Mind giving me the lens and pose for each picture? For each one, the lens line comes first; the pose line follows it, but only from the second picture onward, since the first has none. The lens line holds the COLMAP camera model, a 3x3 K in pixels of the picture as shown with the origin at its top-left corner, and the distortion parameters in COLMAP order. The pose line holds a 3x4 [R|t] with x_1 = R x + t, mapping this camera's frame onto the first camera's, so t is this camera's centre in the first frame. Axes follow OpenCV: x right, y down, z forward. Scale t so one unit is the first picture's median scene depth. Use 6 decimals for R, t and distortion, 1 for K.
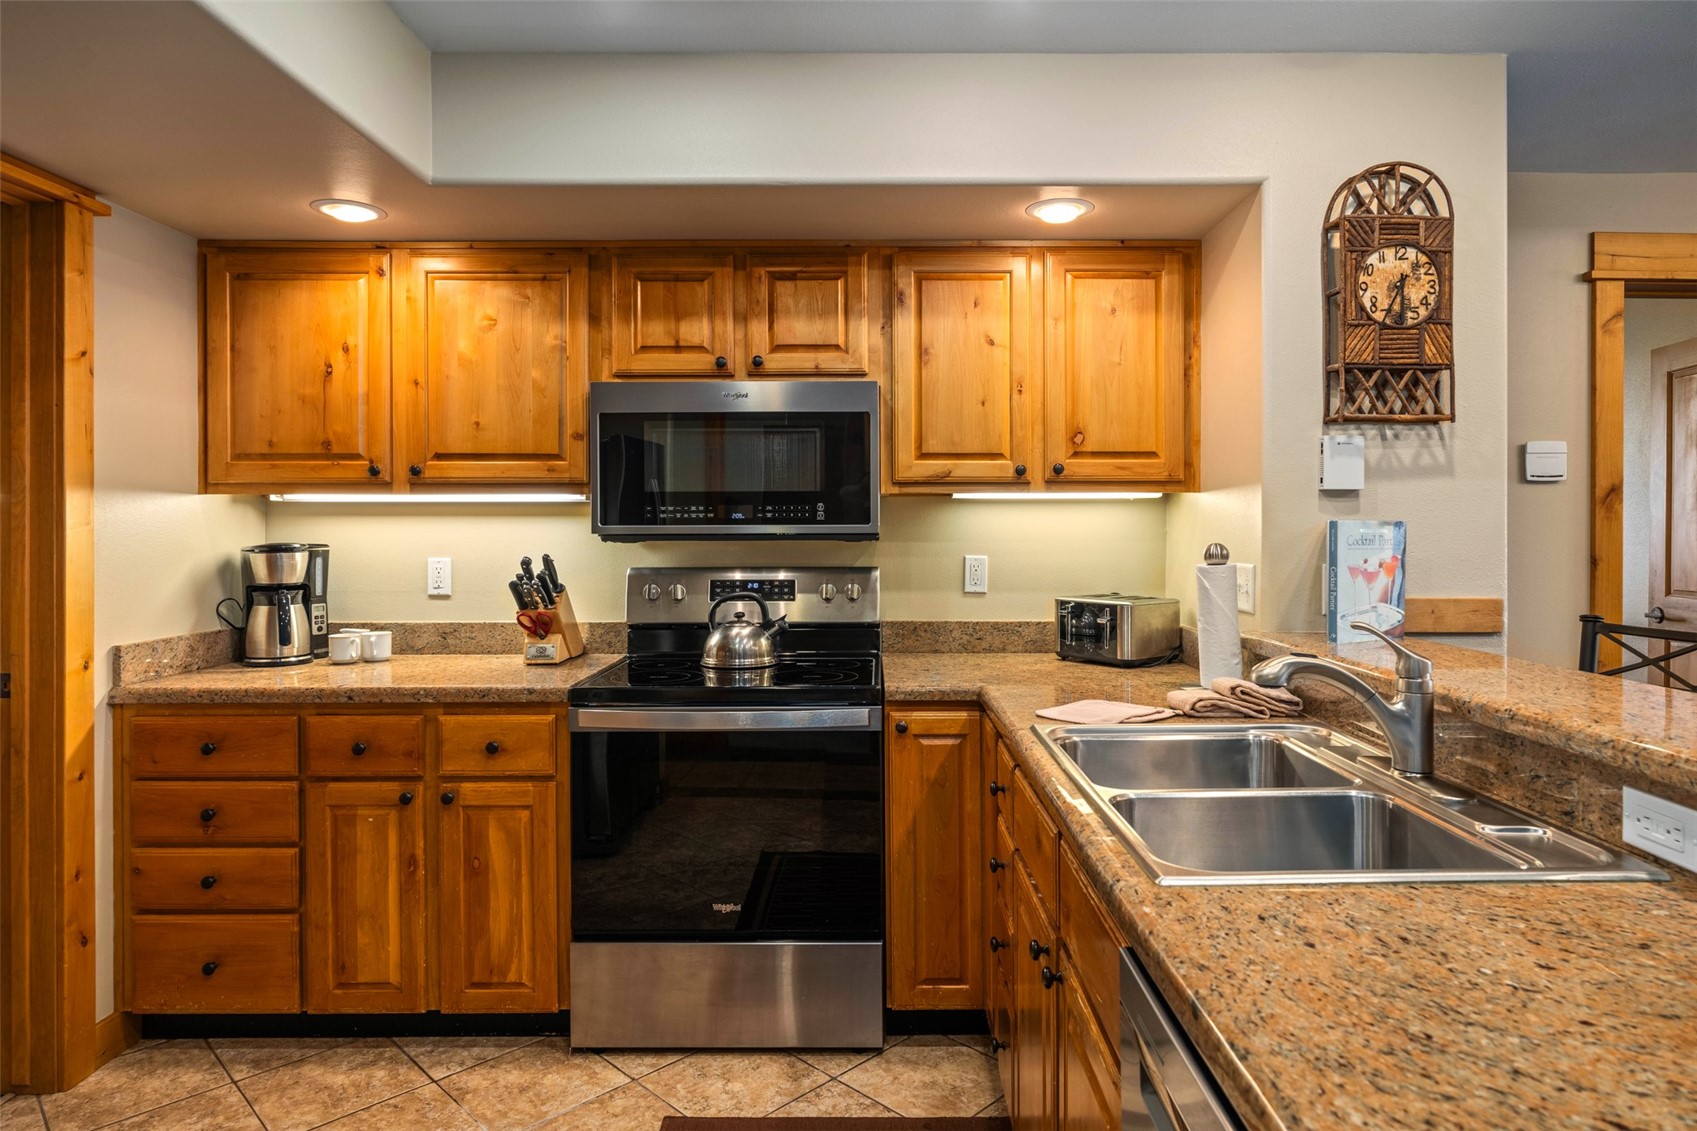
lens RADIAL K [[980.8, 0, 882.0], [0, 980.8, 532.6], [0, 0, 1]] dist [0.000227, 0.000920]
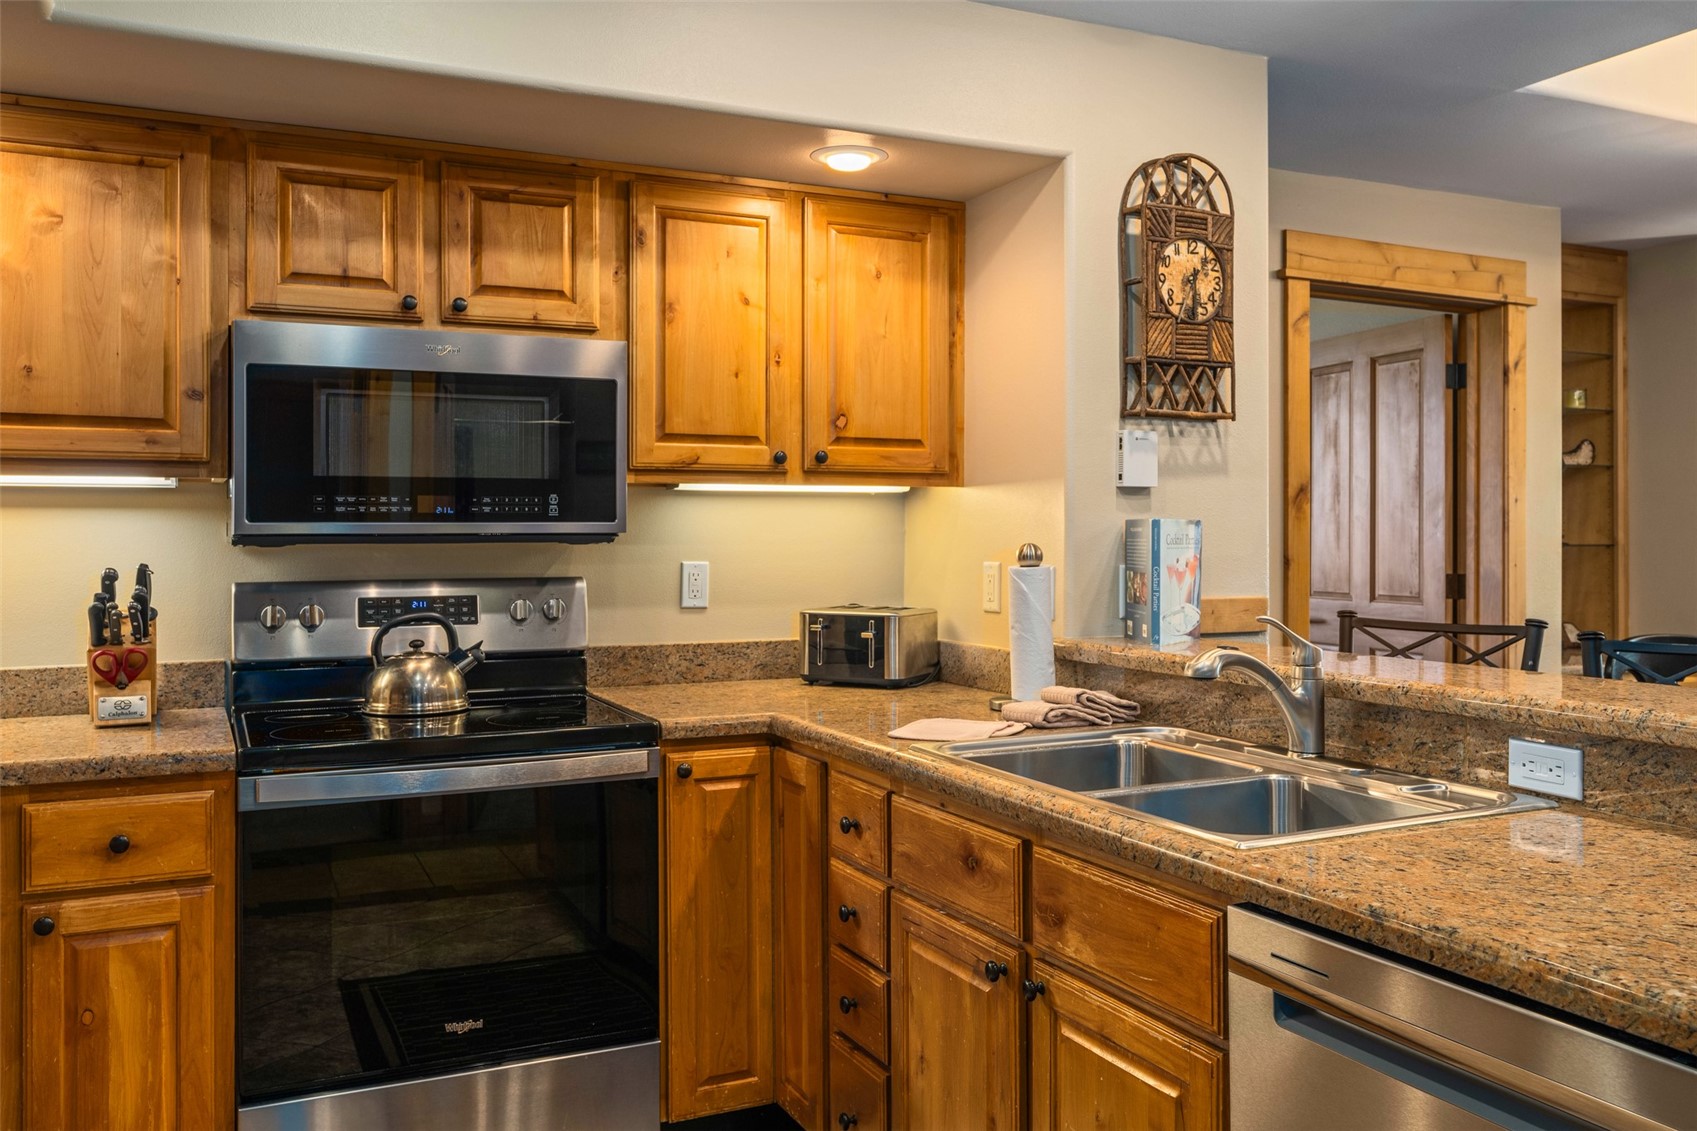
lens RADIAL K [[1382.3, 0, 847.8], [0, 1382.3, 525.2], [0, 0, 1]] dist [0.006824, 0.003063]
pose [[0.905969, 0.001997, 0.423340, -0.307180], [0.001153, 0.999974, -0.007184, 0.002523], [-0.423343, 0.006996, 0.905943, -0.088580]]
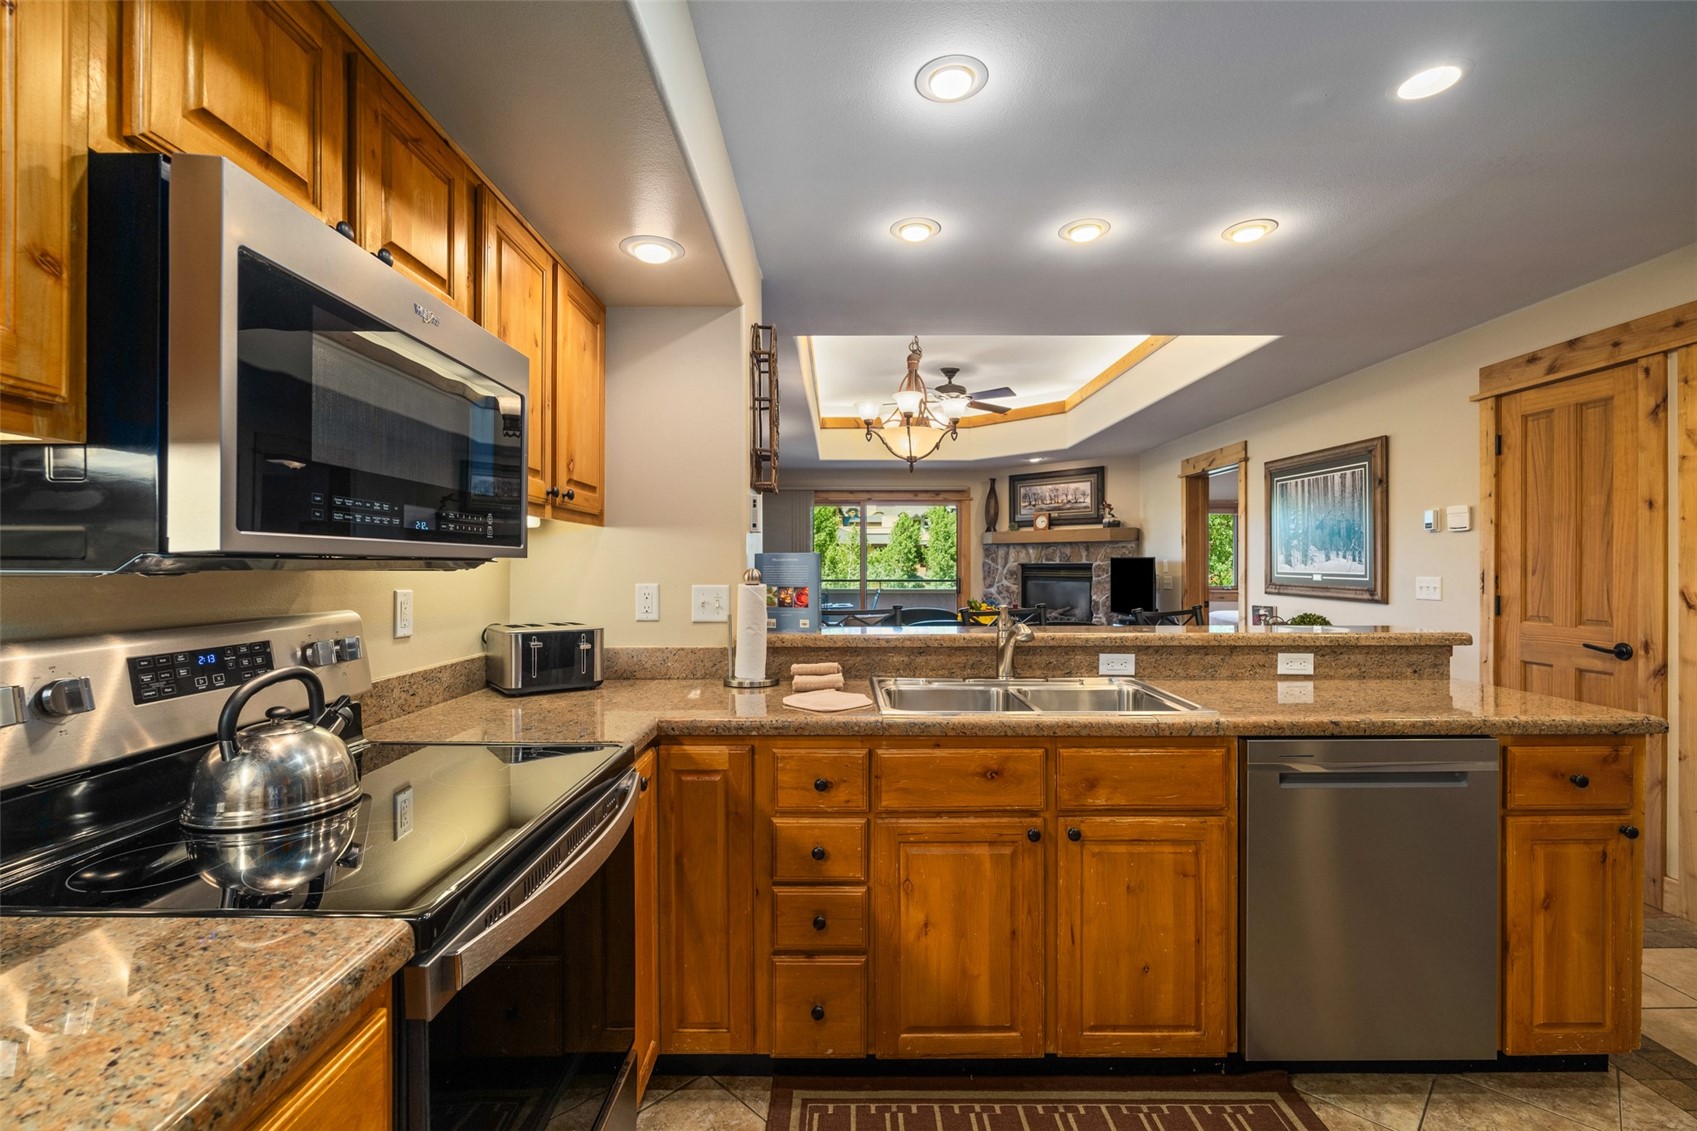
lens RADIAL K [[744.7, 0, 848.5], [0, 744.7, 565.5], [0, 0, 1]] dist [-0.014238, 0.000003]
pose [[0.005322, 0.003232, 0.999981, -0.562664], [0.003225, 0.999990, -0.003250, 0.008260], [-0.999981, 0.003243, 0.005311, 0.729605]]
